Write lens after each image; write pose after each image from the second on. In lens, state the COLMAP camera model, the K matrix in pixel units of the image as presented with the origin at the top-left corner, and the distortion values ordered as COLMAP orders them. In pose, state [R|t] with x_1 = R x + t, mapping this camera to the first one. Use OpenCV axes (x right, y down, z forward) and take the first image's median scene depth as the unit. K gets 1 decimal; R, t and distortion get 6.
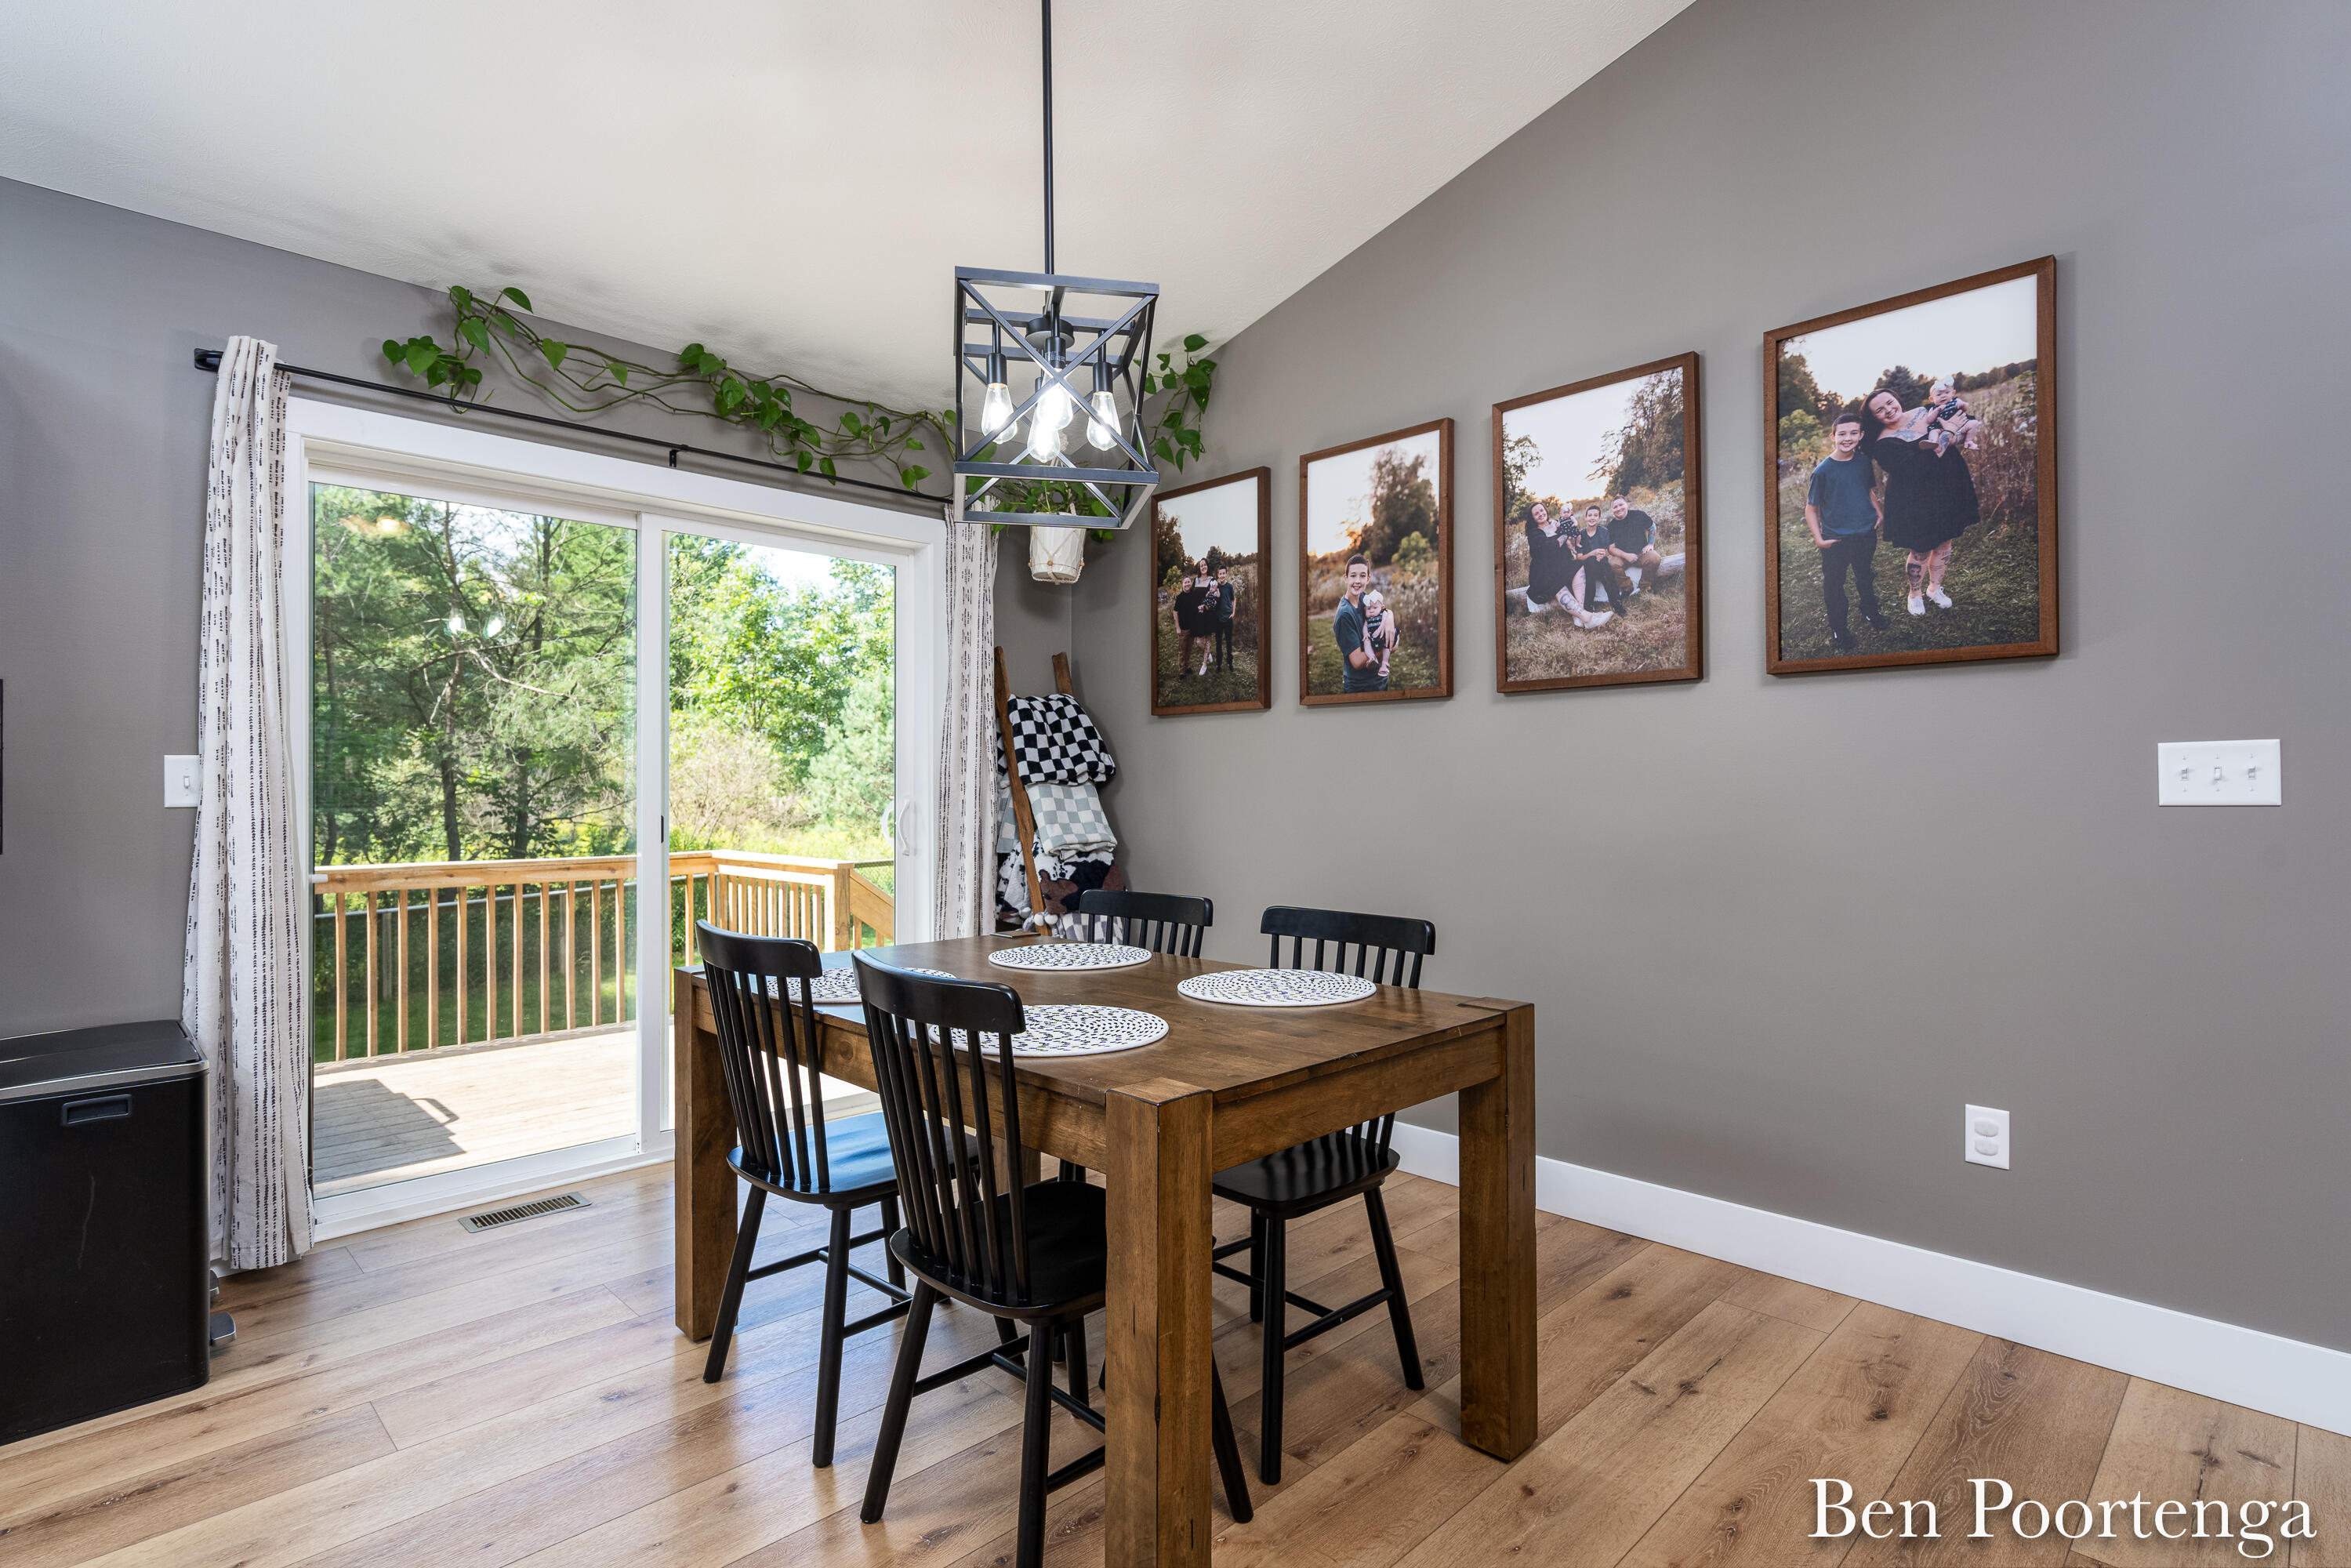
lens RADIAL K [[1151.5, 0, 1177.5], [0, 1151.5, 784.2], [0, 0, 1]] dist [0.002572, 0.000274]
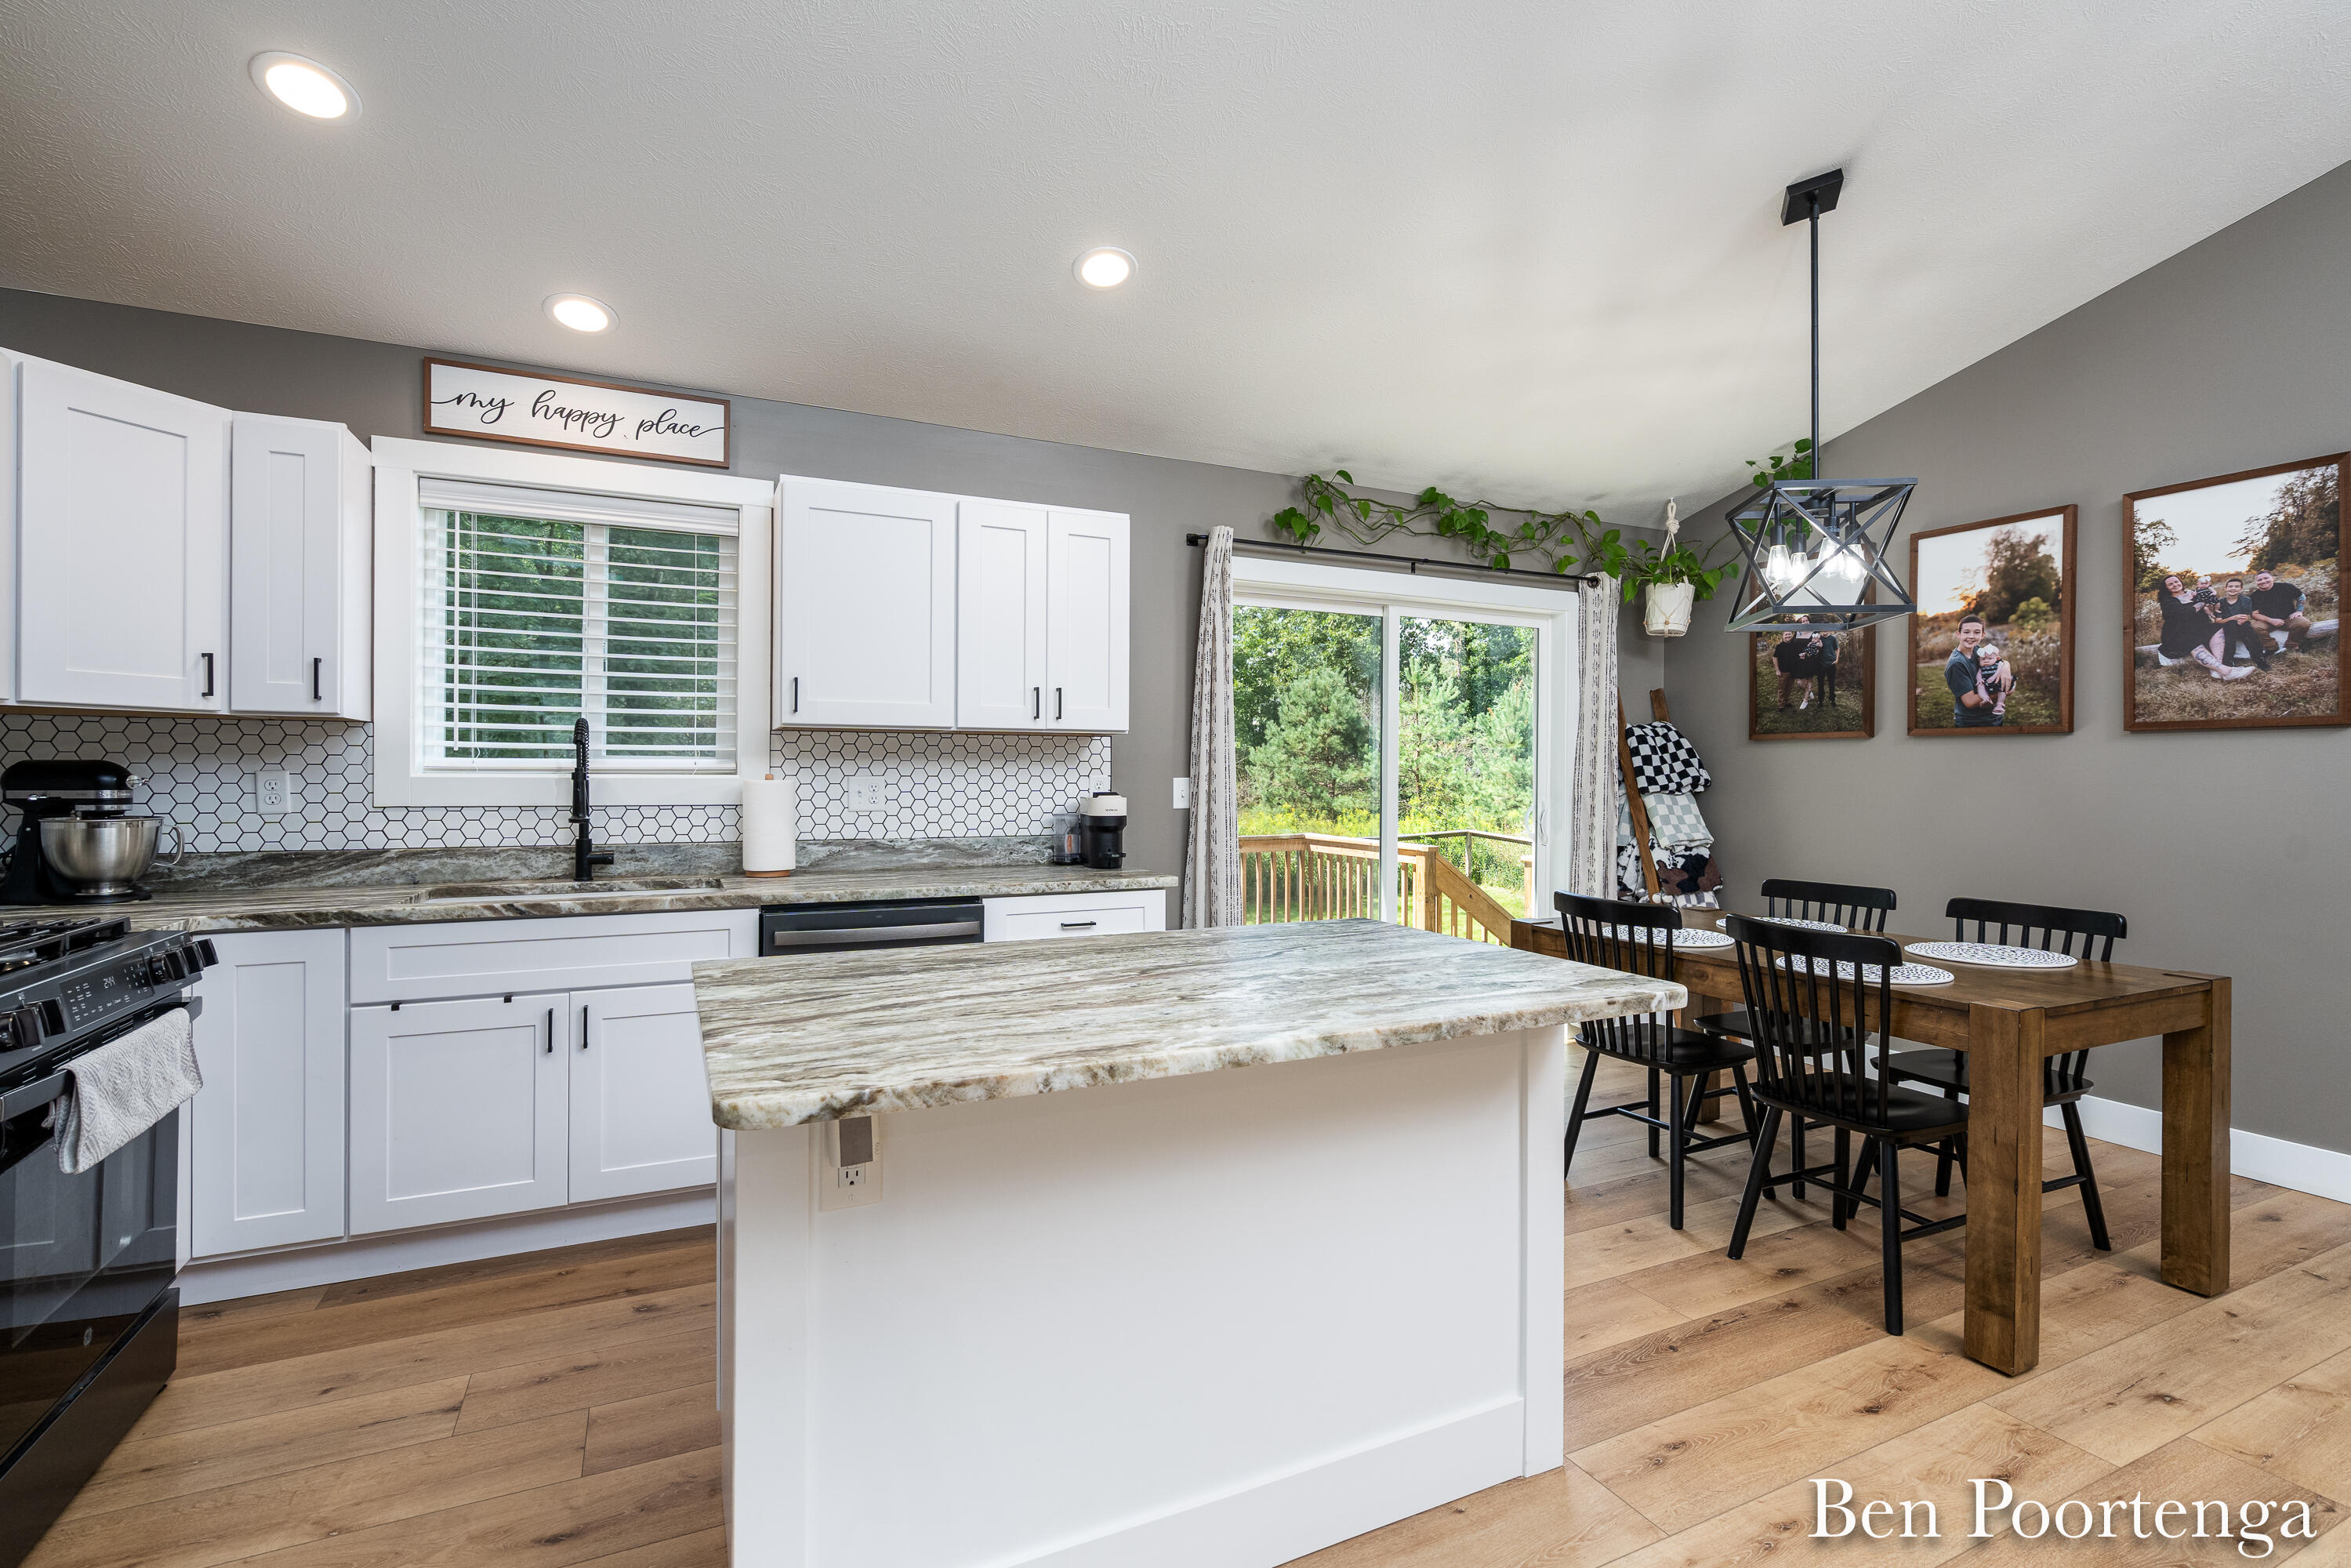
lens RADIAL K [[1081.7, 0, 1176.3], [0, 1081.7, 778.3], [0, 0, 1]] dist [0.002103, 0.000566]
pose [[0.946724, 0.010489, -0.321875, -0.301265], [-0.007166, 0.999908, 0.011507, -0.035045], [0.321966, -0.008587, 0.946712, -0.408740]]
